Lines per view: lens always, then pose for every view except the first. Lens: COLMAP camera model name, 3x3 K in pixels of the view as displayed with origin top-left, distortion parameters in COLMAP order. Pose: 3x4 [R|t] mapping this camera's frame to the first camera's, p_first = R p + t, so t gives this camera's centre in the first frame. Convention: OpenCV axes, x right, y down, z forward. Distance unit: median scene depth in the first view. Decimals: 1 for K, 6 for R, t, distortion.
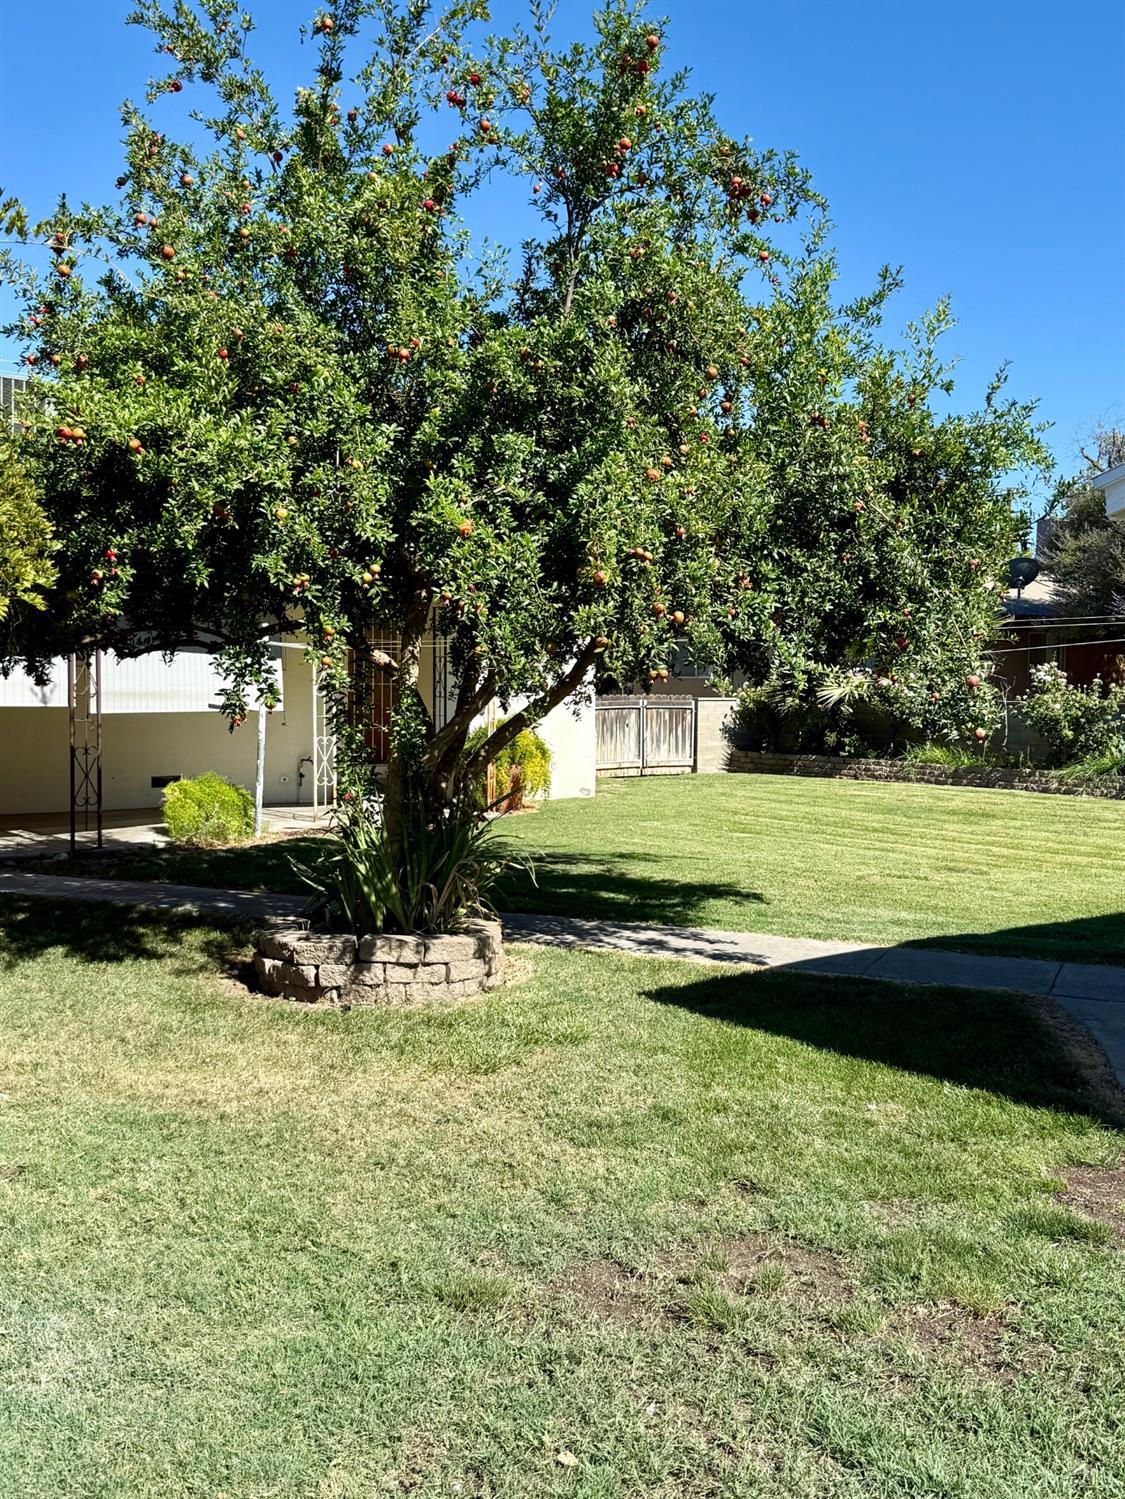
lens RADIAL K [[1445.1, 0, 561.9], [0, 1445.1, 750.2], [0, 0, 1]] dist [-0.097662, 0.000000]
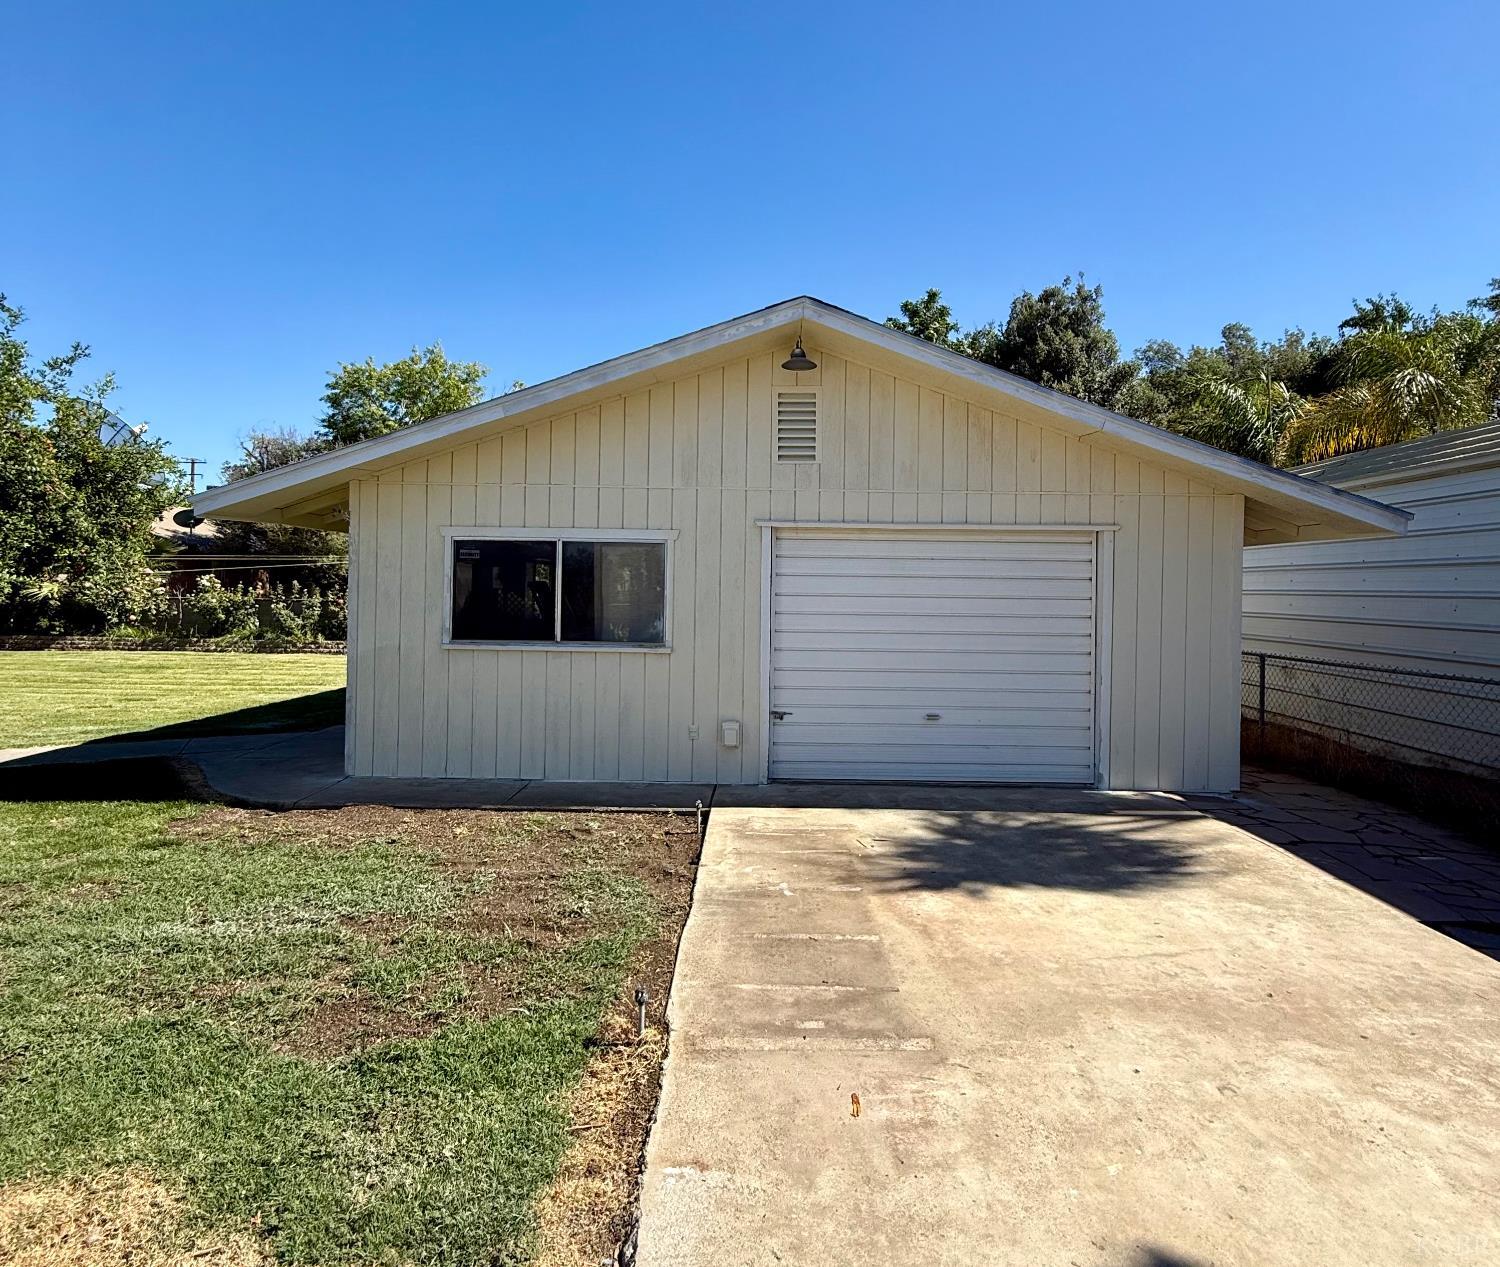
lens RADIAL K [[806.5, 0, 746.5], [0, 806.5, 592.3], [0, 0, 1]] dist [-0.002869, 0.000196]
pose [[0.620174, 0.003516, 0.784456, -0.023903], [0.026513, 0.999325, -0.025439, 0.001414], [-0.784016, 0.036575, 0.619662, -0.191505]]
